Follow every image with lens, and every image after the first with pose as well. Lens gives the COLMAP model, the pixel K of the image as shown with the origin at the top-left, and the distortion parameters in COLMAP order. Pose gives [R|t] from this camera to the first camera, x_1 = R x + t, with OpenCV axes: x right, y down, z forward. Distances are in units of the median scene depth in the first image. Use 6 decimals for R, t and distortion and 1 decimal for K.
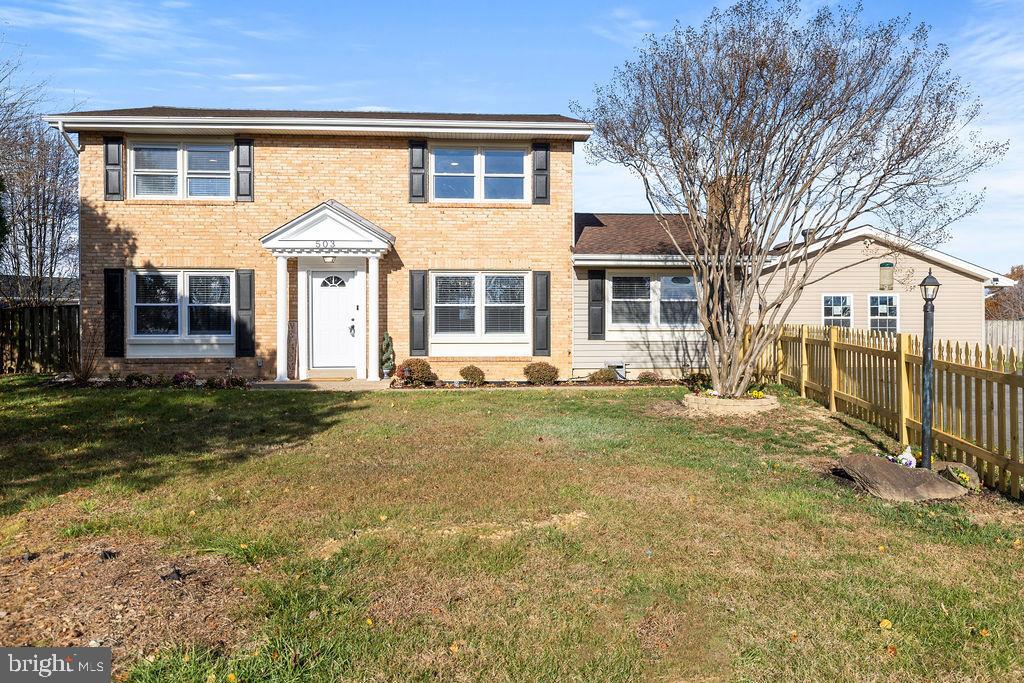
lens RADIAL K [[735.5, 0, 514.0], [0, 735.5, 338.1], [0, 0, 1]] dist [0.012414, 0.000224]
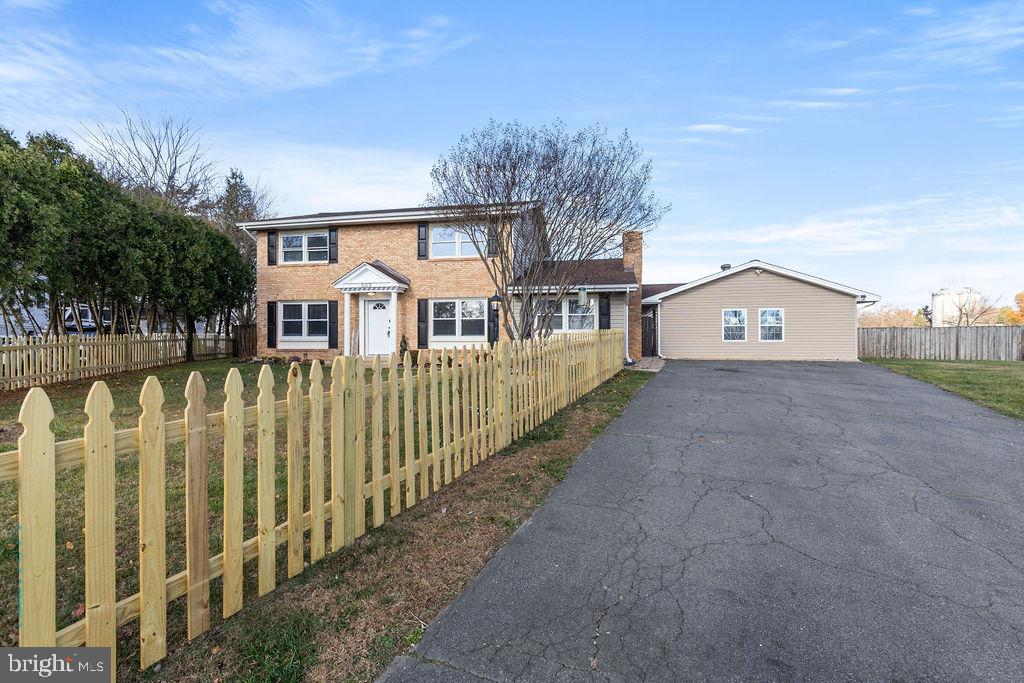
lens RADIAL K [[461.3, 0, 509.8], [0, 461.3, 338.6], [0, 0, 1]] dist [0.012024, -0.001854]
pose [[0.961070, 0.004156, -0.276274, 0.362881], [-0.004100, 0.999991, 0.000780, -0.001381], [0.276275, 0.000383, 0.961078, 0.023997]]
